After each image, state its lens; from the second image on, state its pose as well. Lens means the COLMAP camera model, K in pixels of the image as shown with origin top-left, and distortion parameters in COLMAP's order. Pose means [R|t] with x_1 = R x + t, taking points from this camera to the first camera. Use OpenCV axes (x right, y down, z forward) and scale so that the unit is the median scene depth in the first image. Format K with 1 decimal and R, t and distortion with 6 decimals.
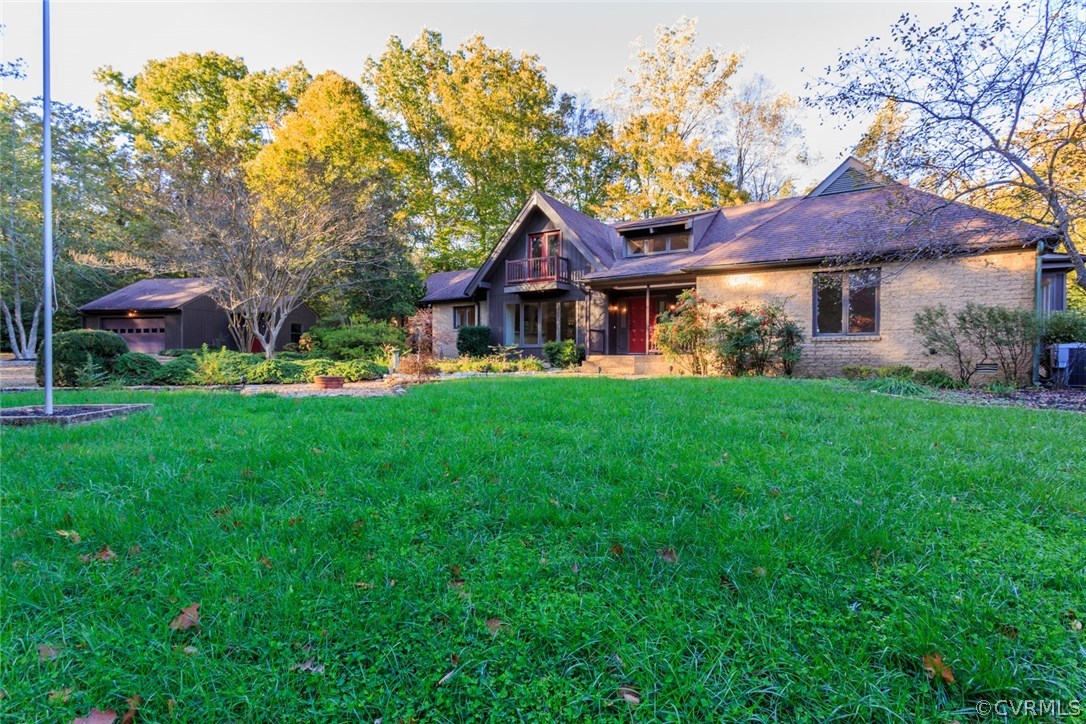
lens RADIAL K [[514.6, 0, 548.6], [0, 514.6, 352.7], [0, 0, 1]] dist [0.004245, 0.000598]
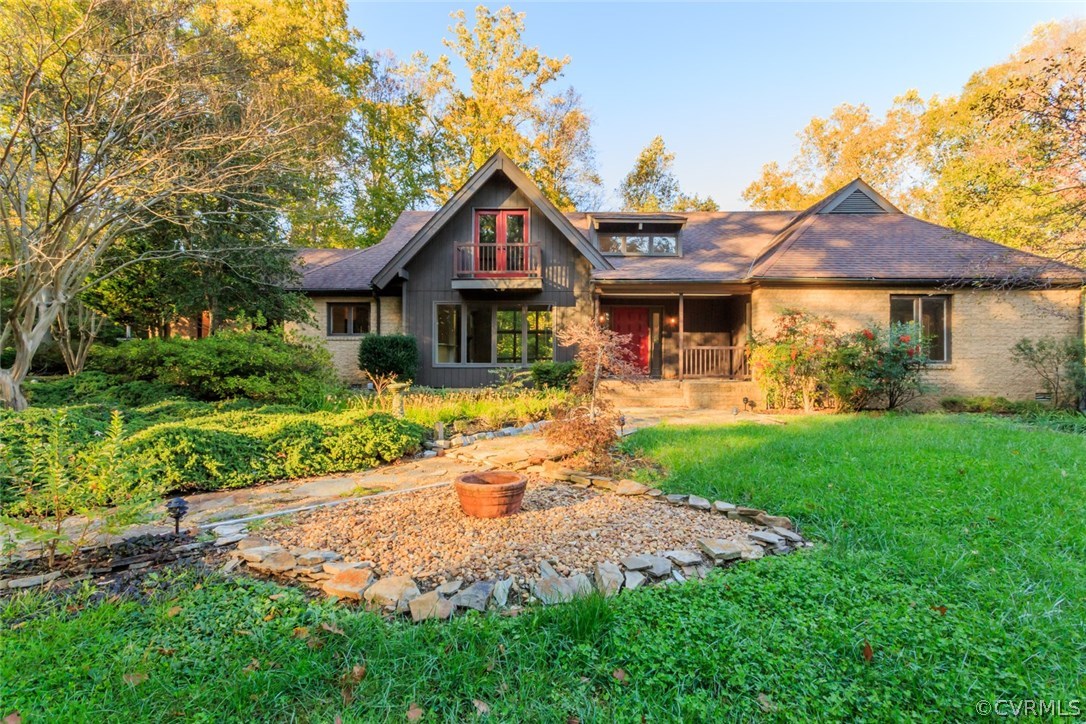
lens RADIAL K [[514.6, 0, 548.6], [0, 514.6, 352.7], [0, 0, 1]] dist [0.004245, 0.000598]
pose [[0.866908, 0.011424, 0.498338, -0.380517], [-0.008286, 0.999929, -0.008507, -0.031336], [-0.498400, 0.003246, 0.866941, 0.413993]]
